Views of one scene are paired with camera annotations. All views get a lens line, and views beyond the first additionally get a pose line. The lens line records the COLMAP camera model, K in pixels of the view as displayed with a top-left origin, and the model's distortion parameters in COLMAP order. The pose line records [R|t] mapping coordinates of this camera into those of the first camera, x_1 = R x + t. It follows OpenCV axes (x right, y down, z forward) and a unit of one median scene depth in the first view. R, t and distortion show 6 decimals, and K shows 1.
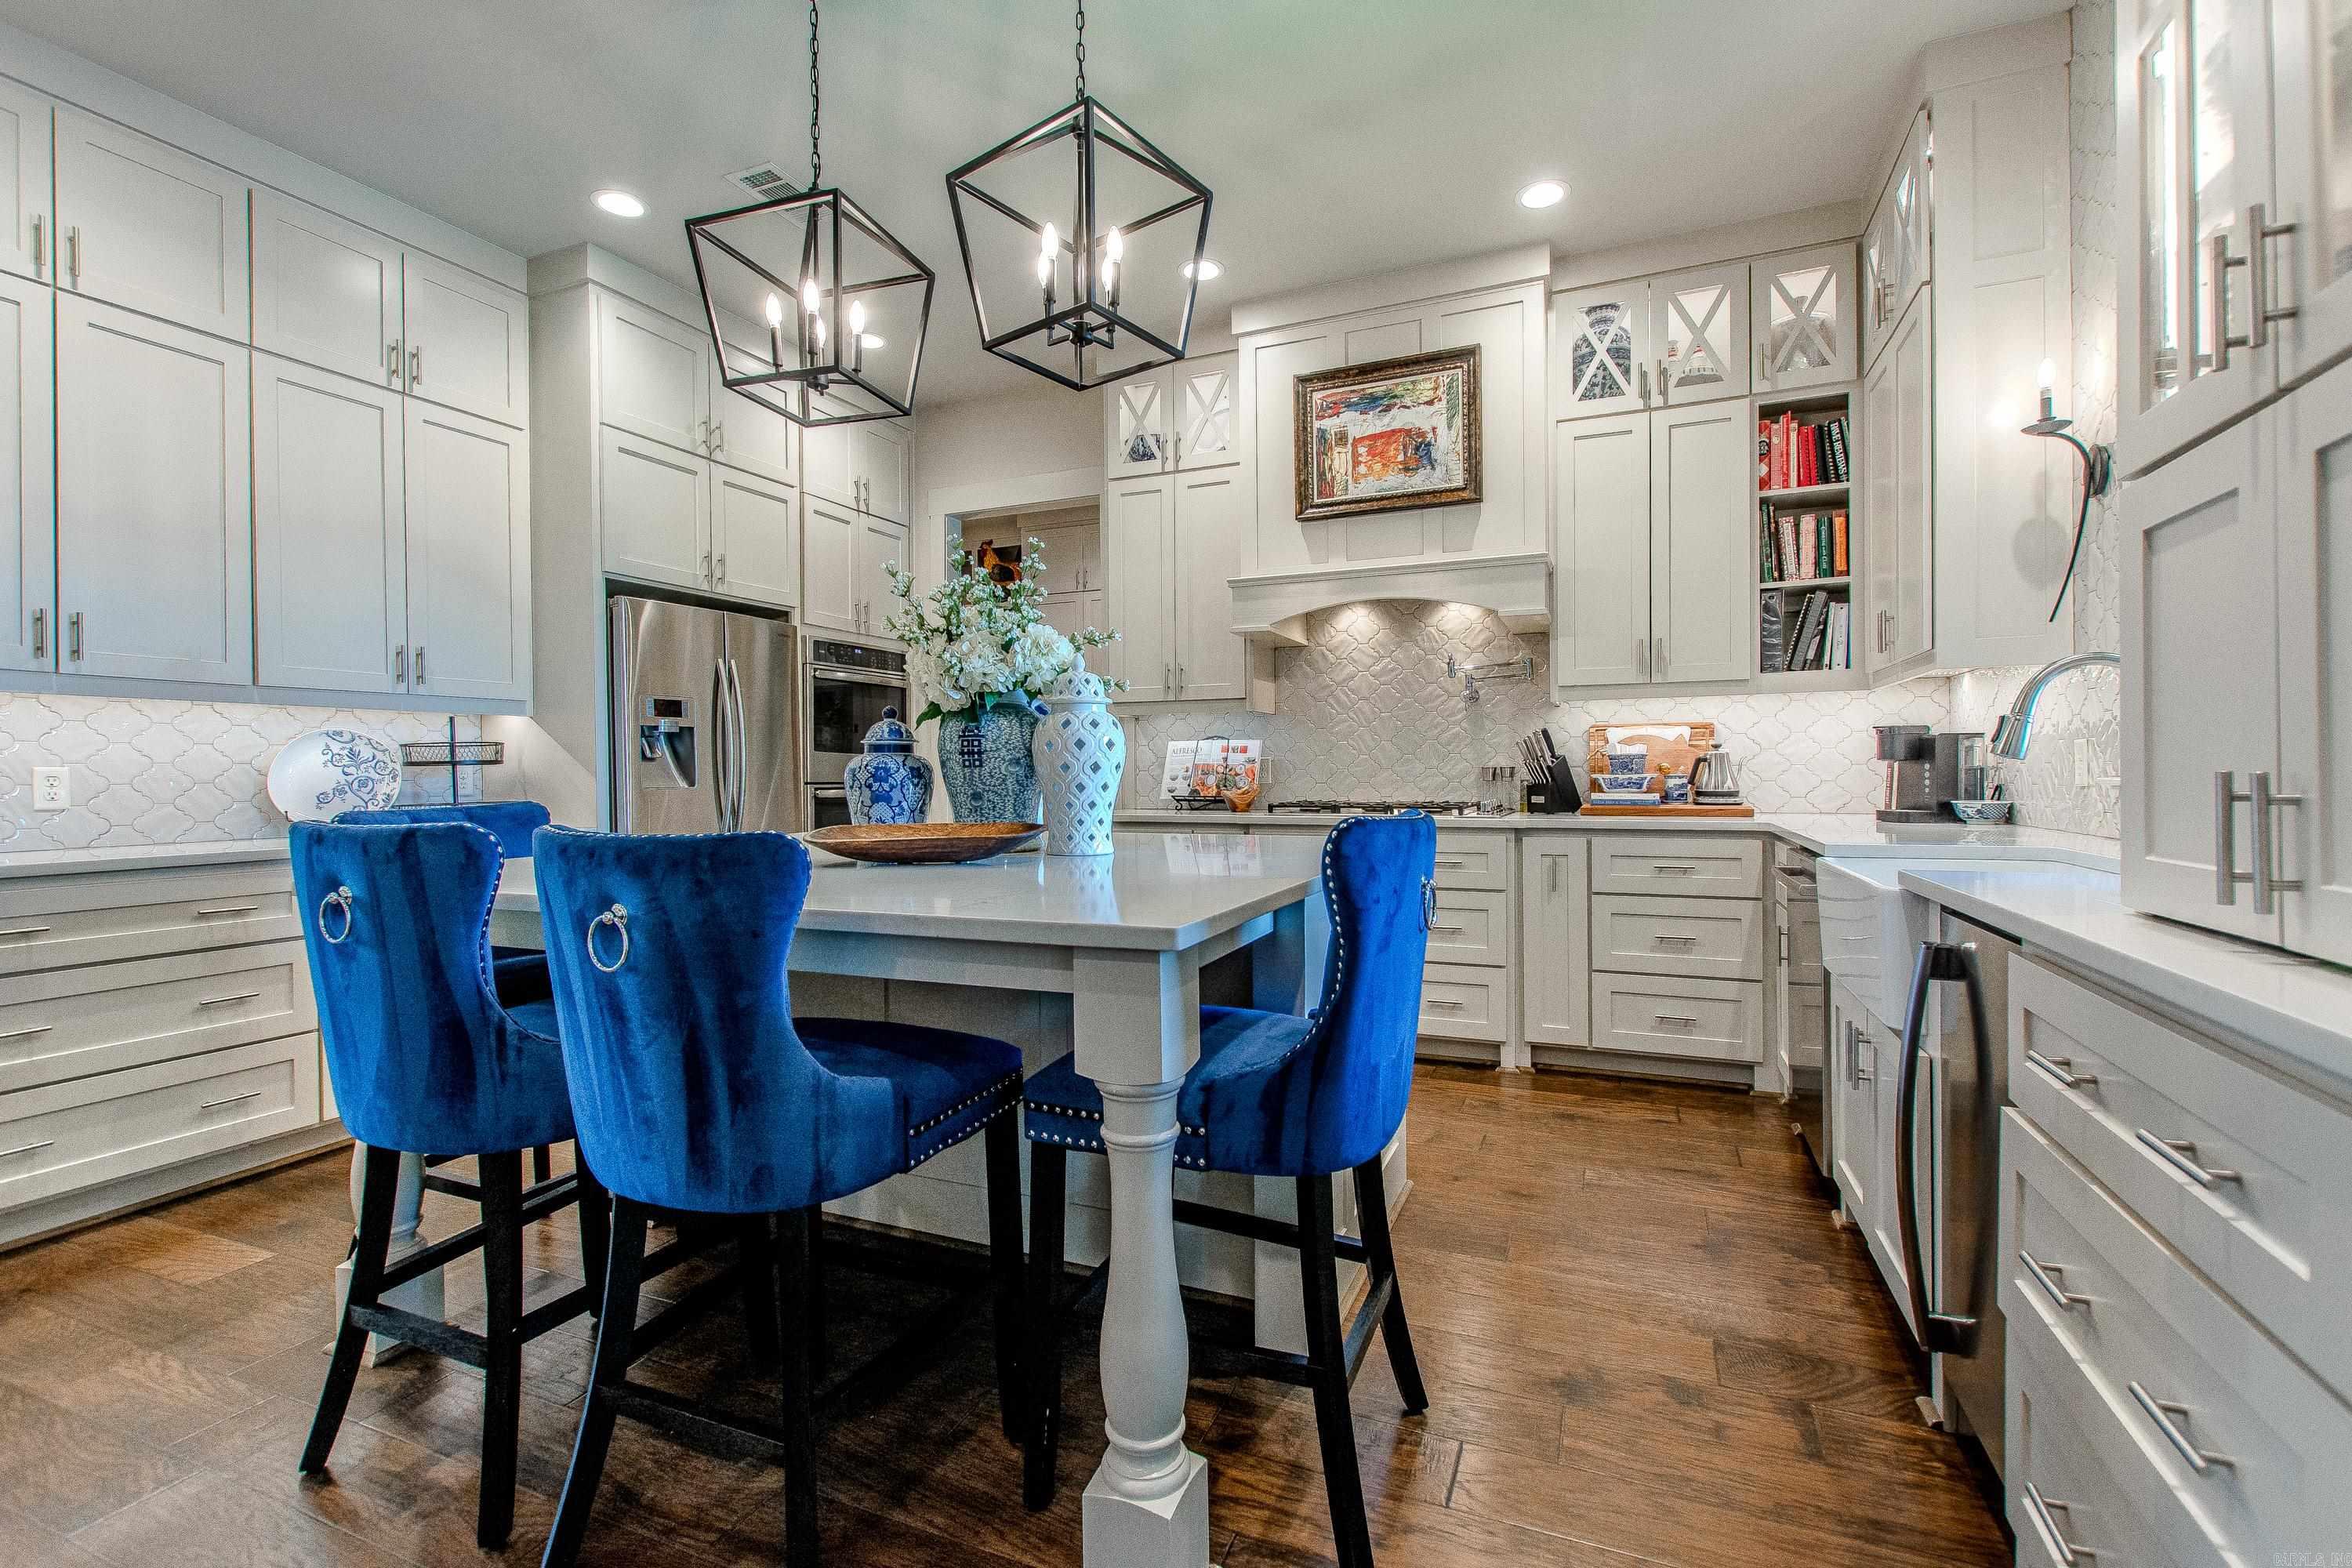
lens RADIAL K [[1056.5, 0, 1158.3], [0, 1056.5, 783.6], [0, 0, 1]] dist [-0.015883, -0.001503]
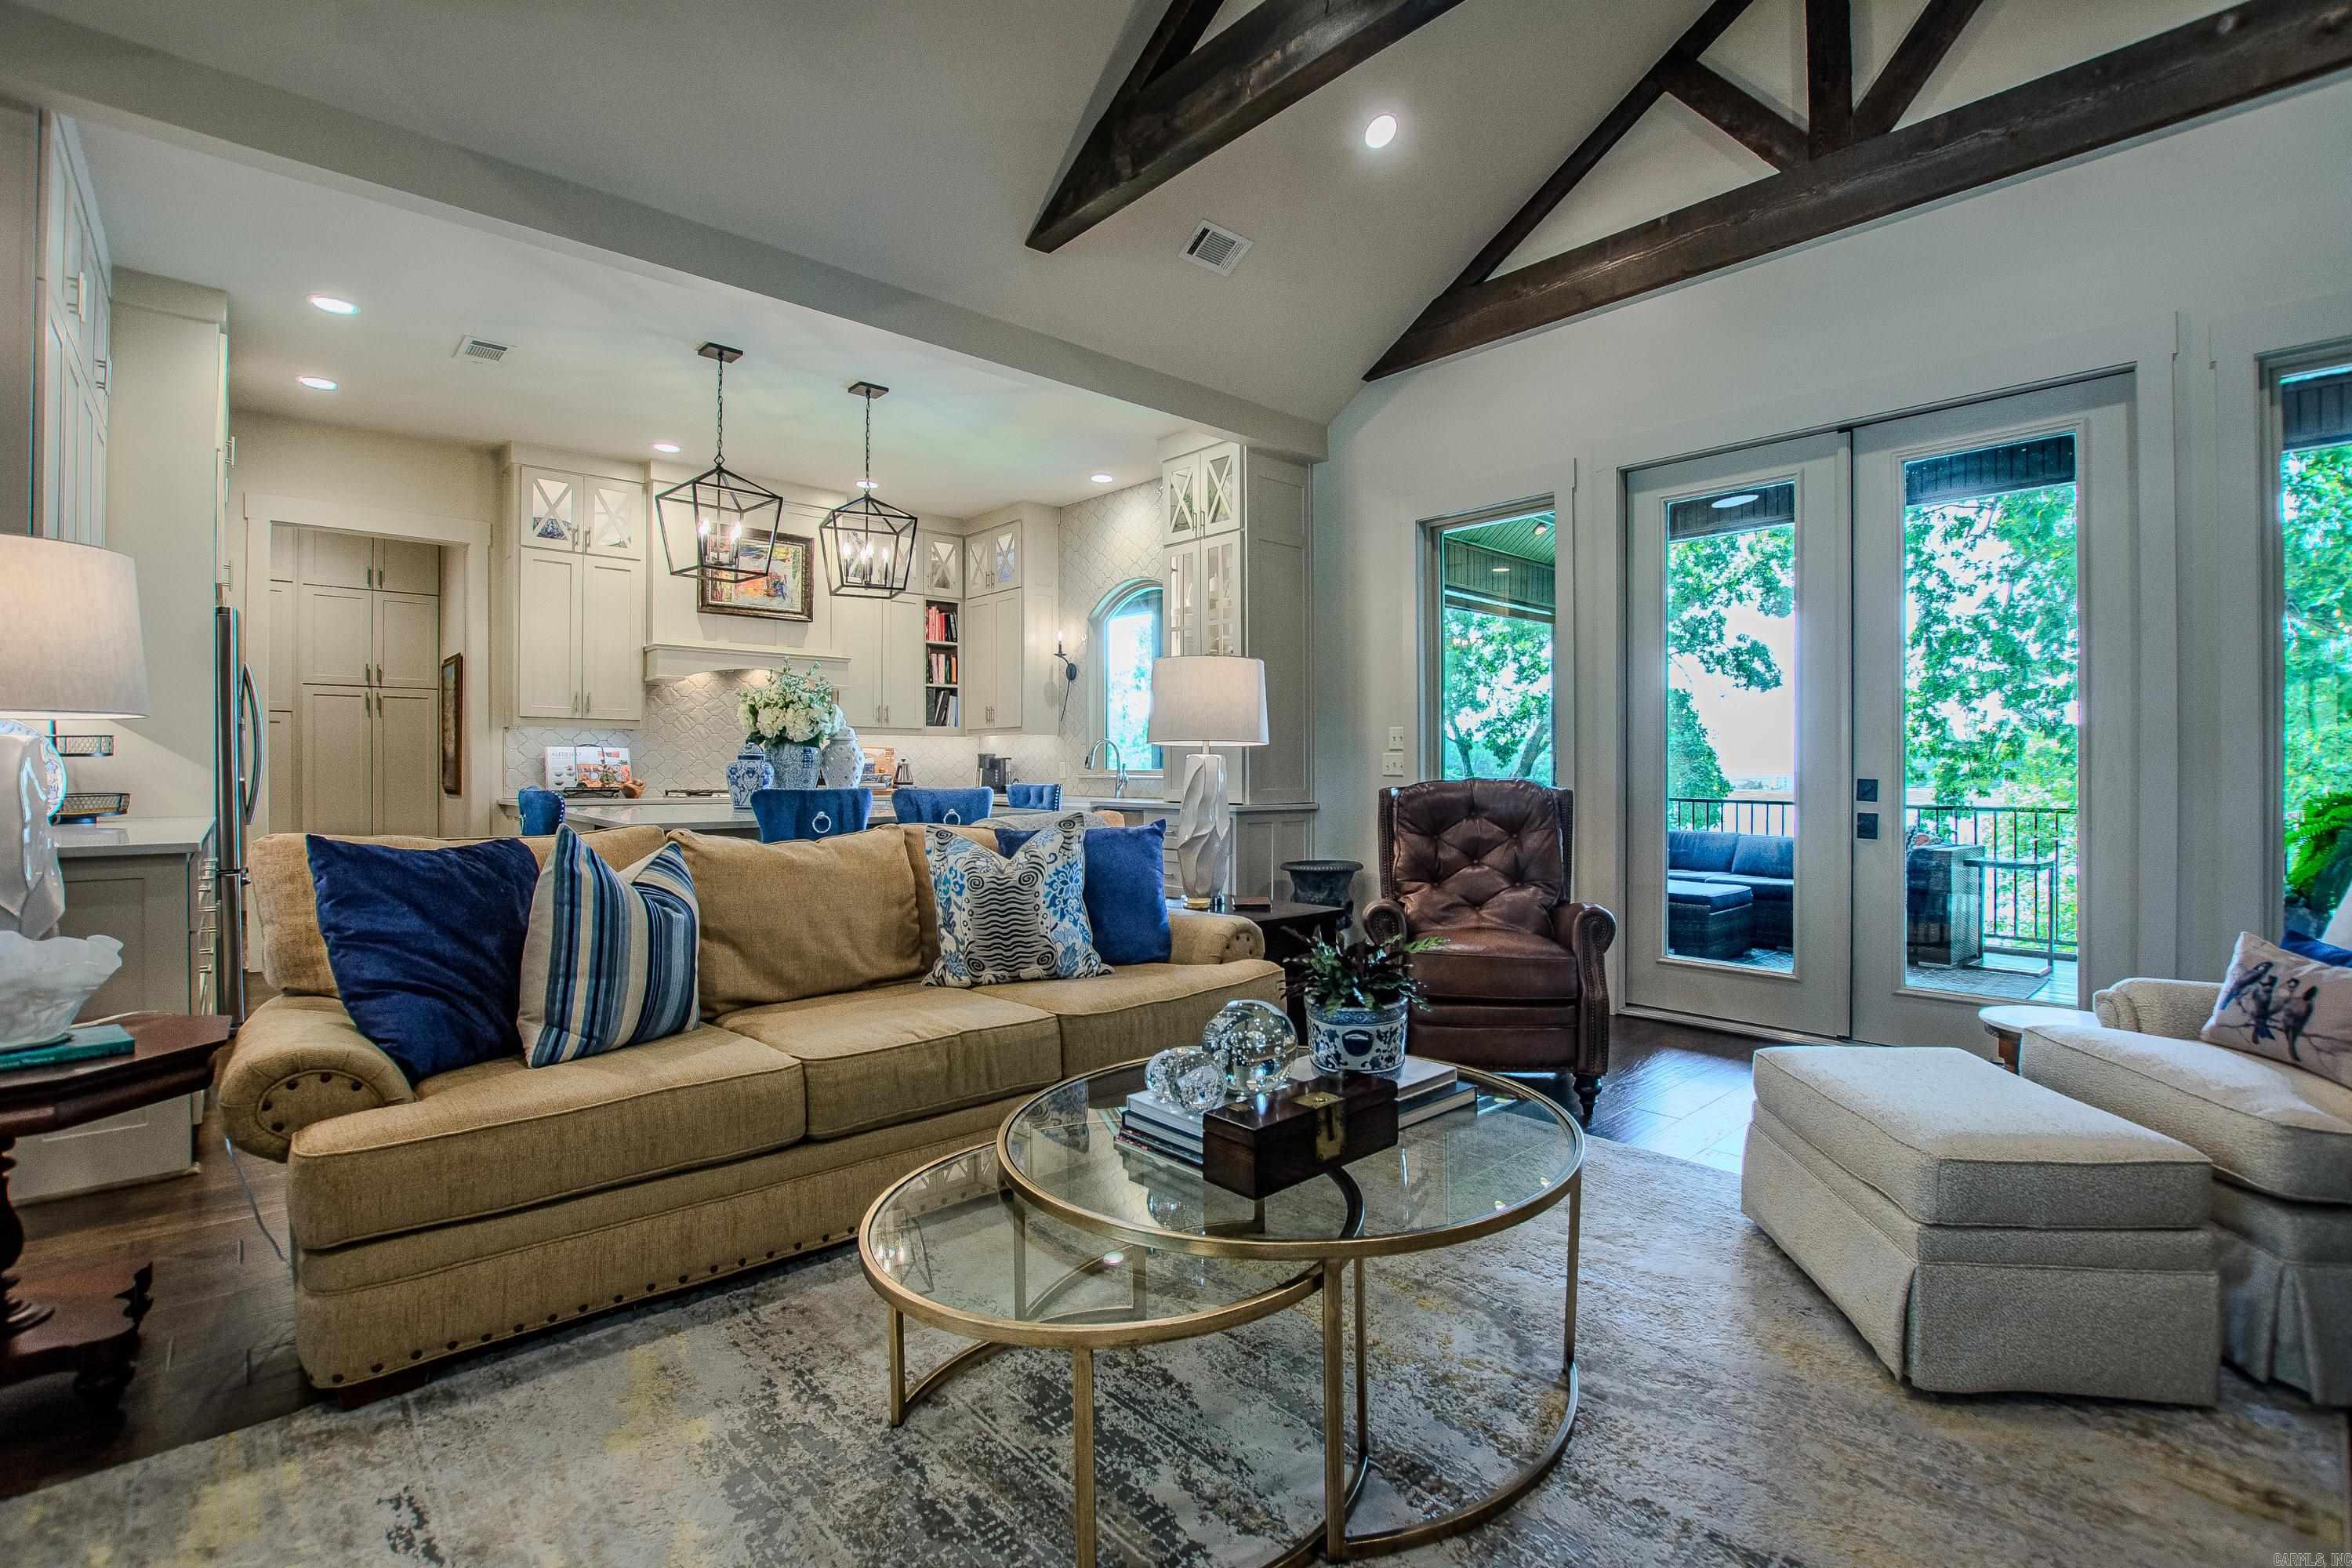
lens RADIAL K [[1056.5, 0, 1222.4], [0, 1056.5, 762.1], [0, 0, 1]] dist [-0.015883, -0.001503]
pose [[0.389189, 0.016485, 0.921011, -1.054960], [0.005847, 0.999775, -0.020366, 0.013129], [-0.921140, 0.013312, 0.389005, -0.346705]]
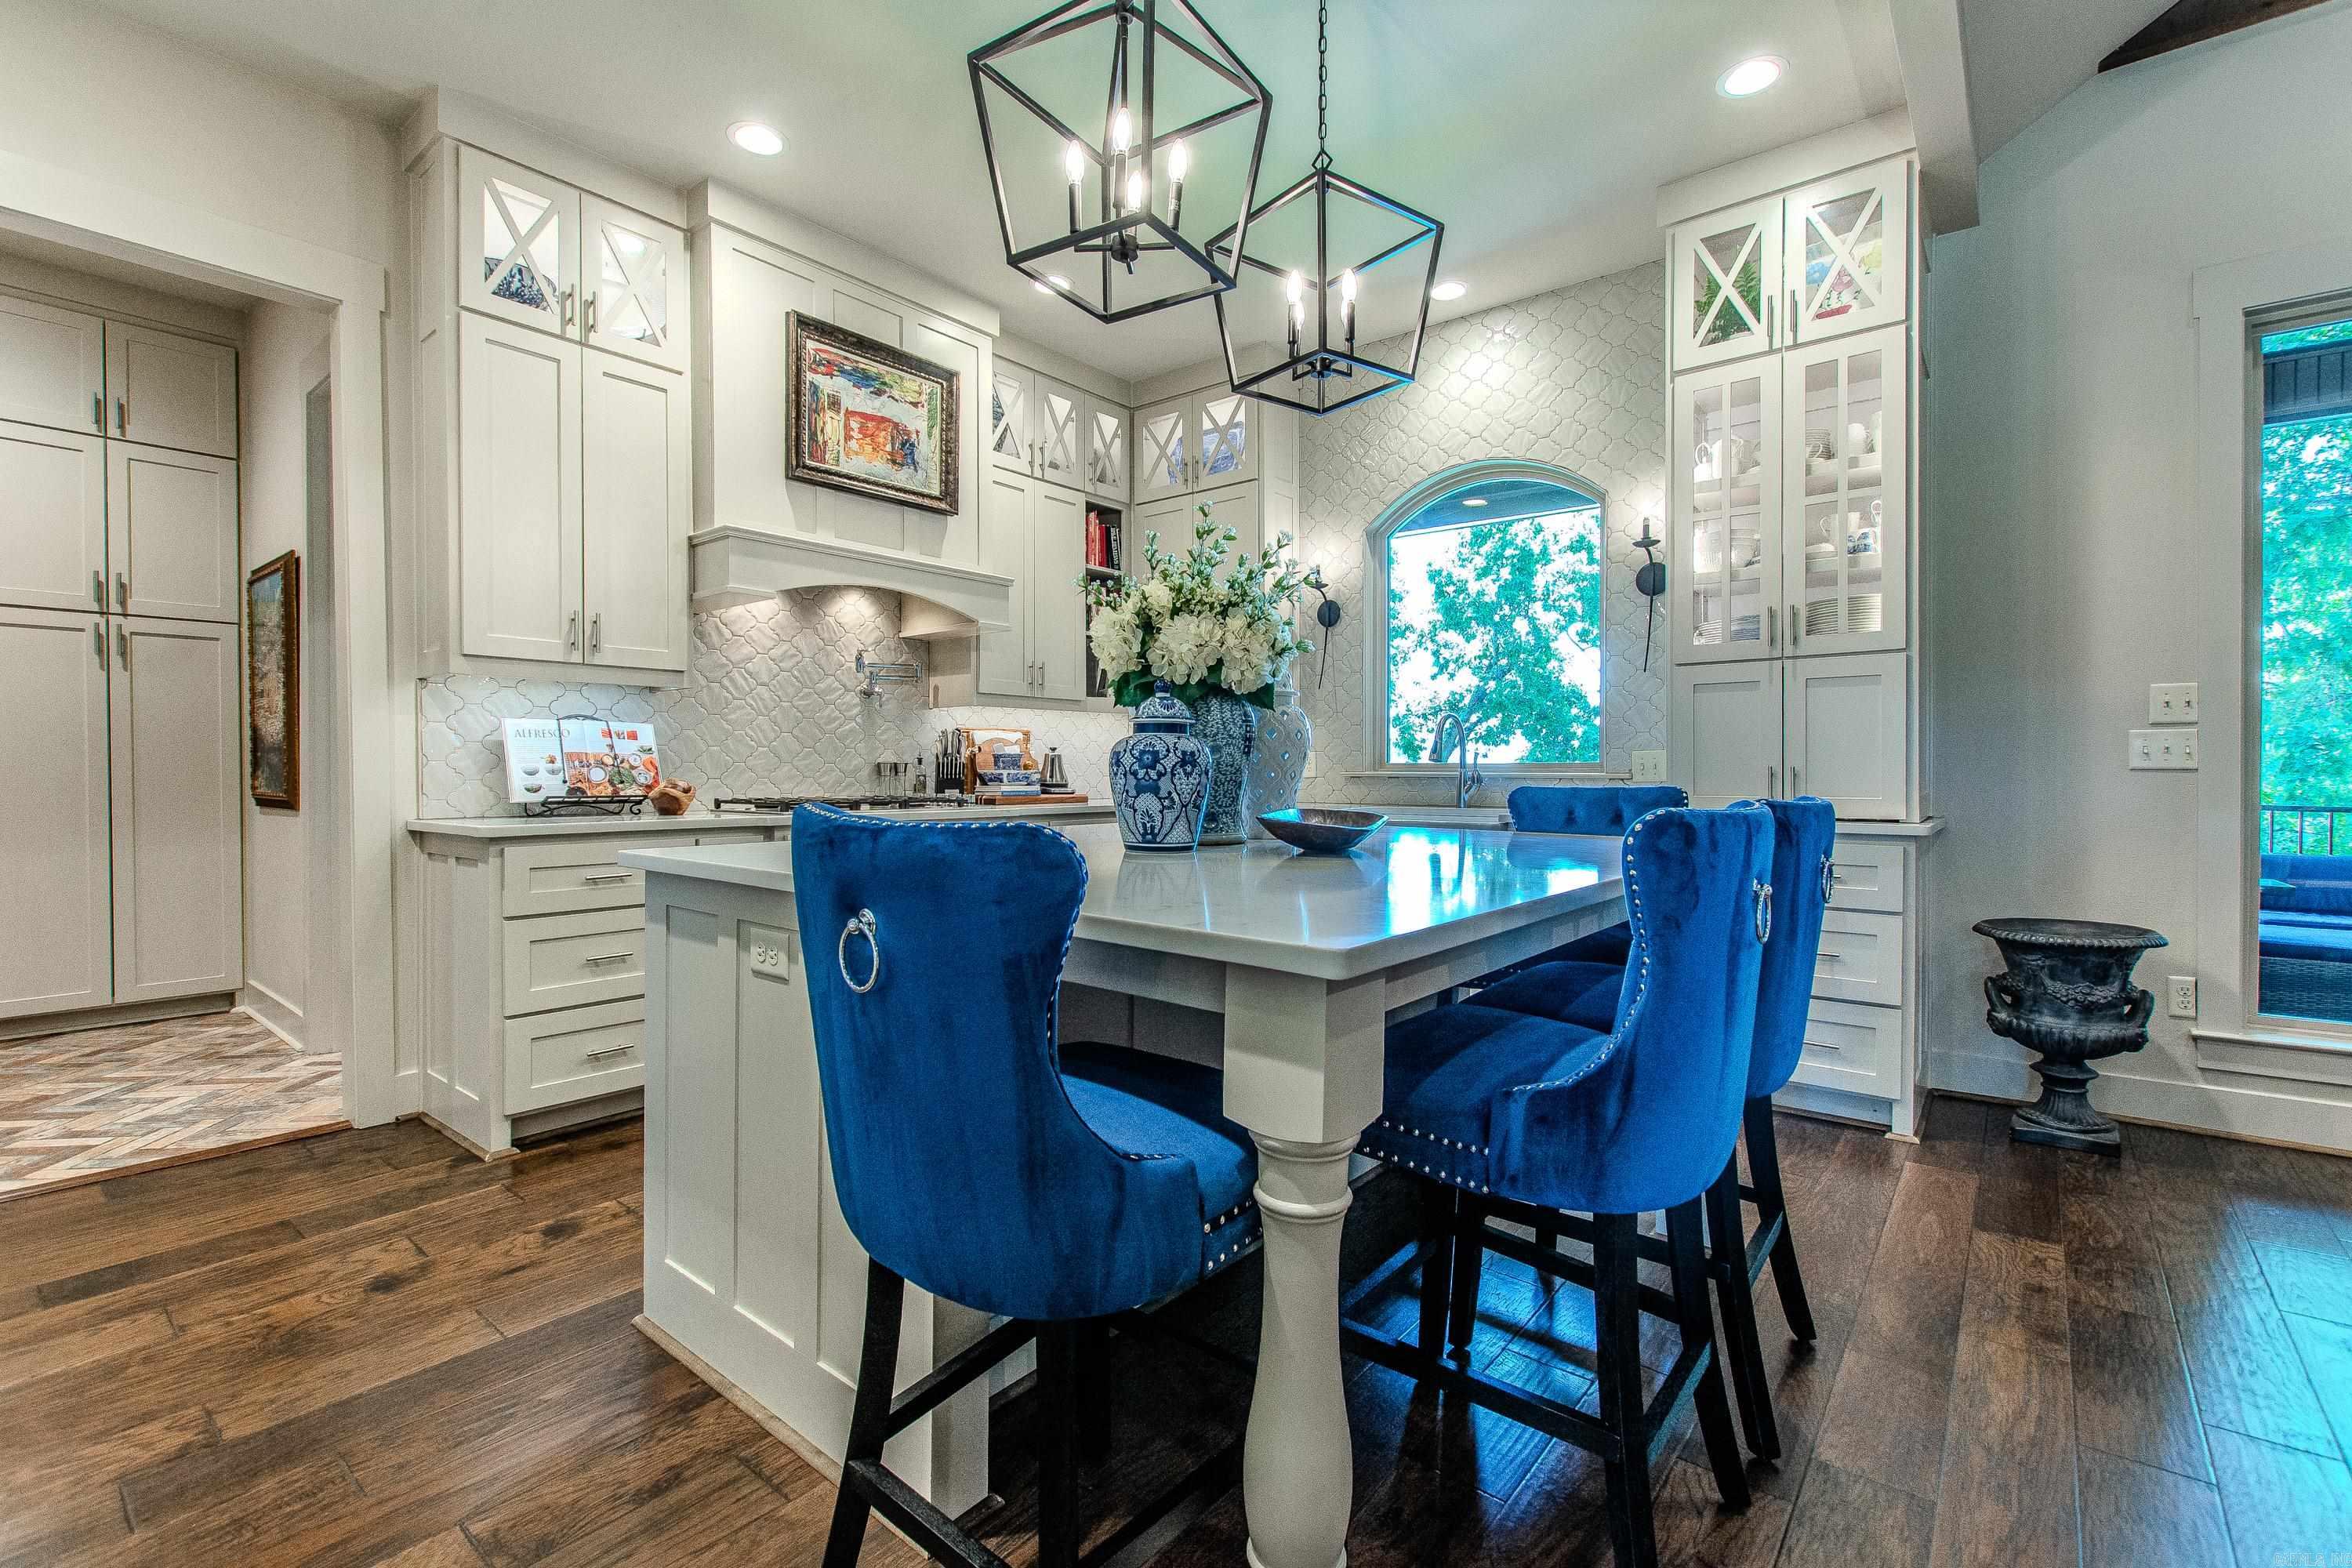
lens RADIAL K [[1056.5, 0, 1199.2], [0, 1056.5, 803.8], [0, 0, 1]] dist [-0.015883, -0.001503]
pose [[0.245579, -0.020650, 0.969157, -0.661540], [0.006862, 0.999785, 0.019564, 0.006686], [-0.969352, 0.001846, 0.245668, 0.477185]]
